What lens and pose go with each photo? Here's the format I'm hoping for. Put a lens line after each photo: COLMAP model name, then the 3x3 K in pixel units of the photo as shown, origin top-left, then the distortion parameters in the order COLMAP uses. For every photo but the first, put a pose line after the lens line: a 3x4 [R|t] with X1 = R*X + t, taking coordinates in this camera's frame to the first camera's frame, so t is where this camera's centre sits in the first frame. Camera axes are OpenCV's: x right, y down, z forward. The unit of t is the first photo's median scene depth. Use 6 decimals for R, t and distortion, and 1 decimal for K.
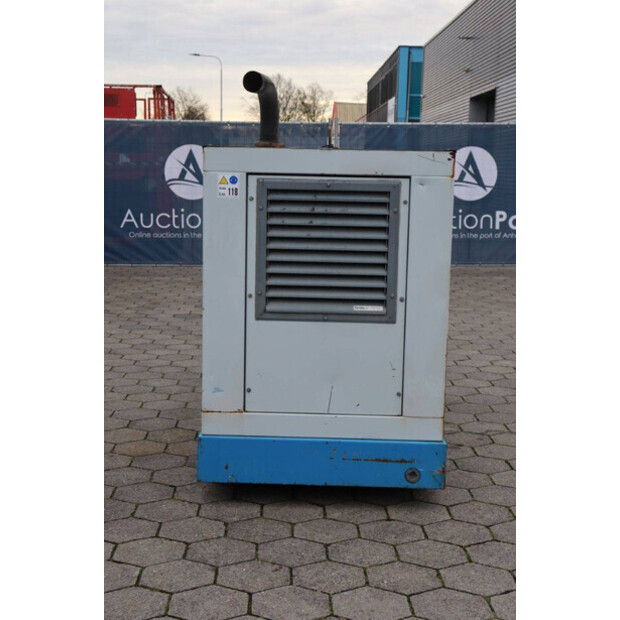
lens RADIAL K [[1007.3, 0, 310.0], [0, 1007.3, 310.0], [0, 0, 1]] dist [0.120119, 0.024384]
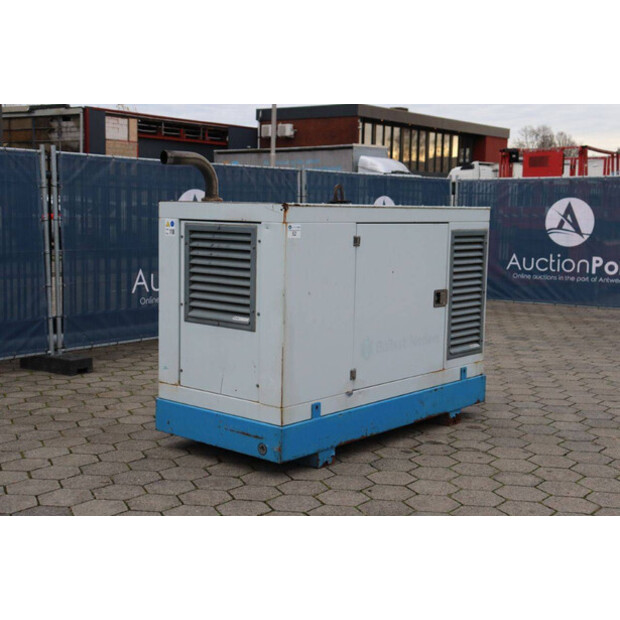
lens RADIAL K [[902.3, 0, 295.6], [0, 902.3, 307.6], [0, 0, 1]] dist [0.071337, -0.005460]
pose [[0.763862, 0.062141, -0.642381, 0.887601], [-0.090320, 0.995851, -0.011066, -0.009856], [0.639028, 0.066473, 0.766305, 0.119992]]
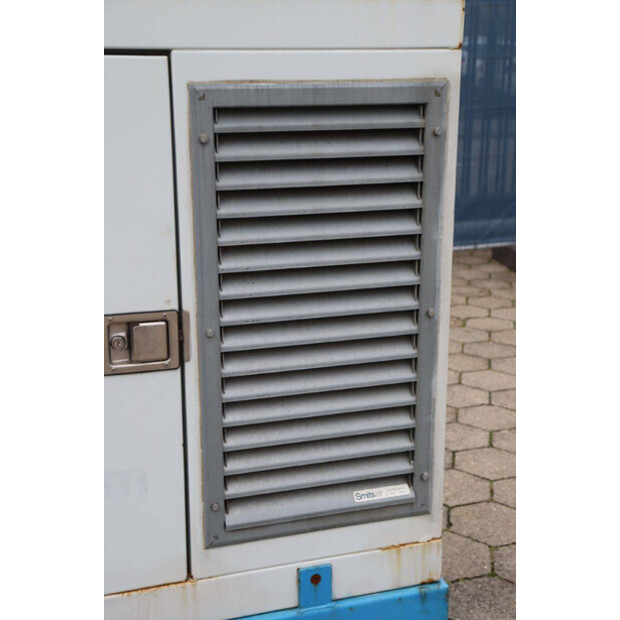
lens RADIAL K [[1044.3, 0, 309.9], [0, 1044.3, 367.4], [0, 0, 1]] dist [0.046603, 0.052612]
pose [[0.344403, 0.250503, -0.904784, 0.576348], [-0.125527, 0.967378, 0.220052, -0.158517], [0.930392, 0.037789, 0.364613, 1.266170]]
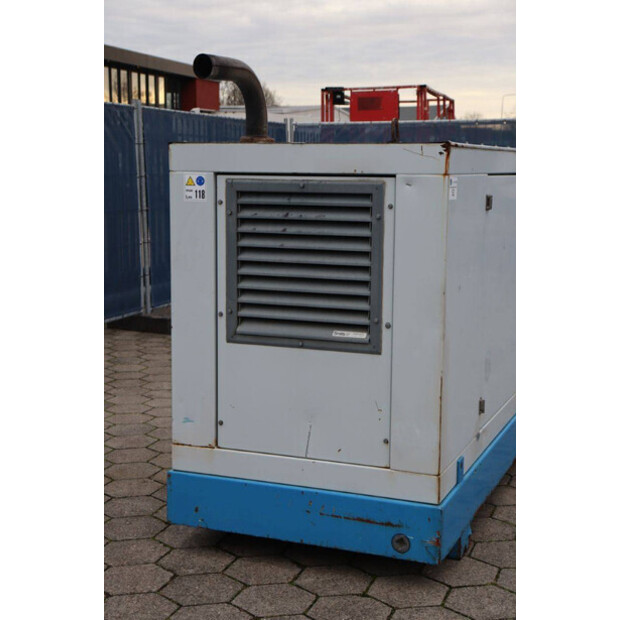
lens RADIAL K [[1034.8, 0, 310.0], [0, 1034.8, 310.0], [0, 0, 1]] dist [0.145787, 0.159438]
pose [[0.935760, 0.034291, -0.350967, 0.324662], [-0.037864, 0.999277, -0.003320, -0.017722], [0.350599, 0.016395, 0.936382, 0.192062]]
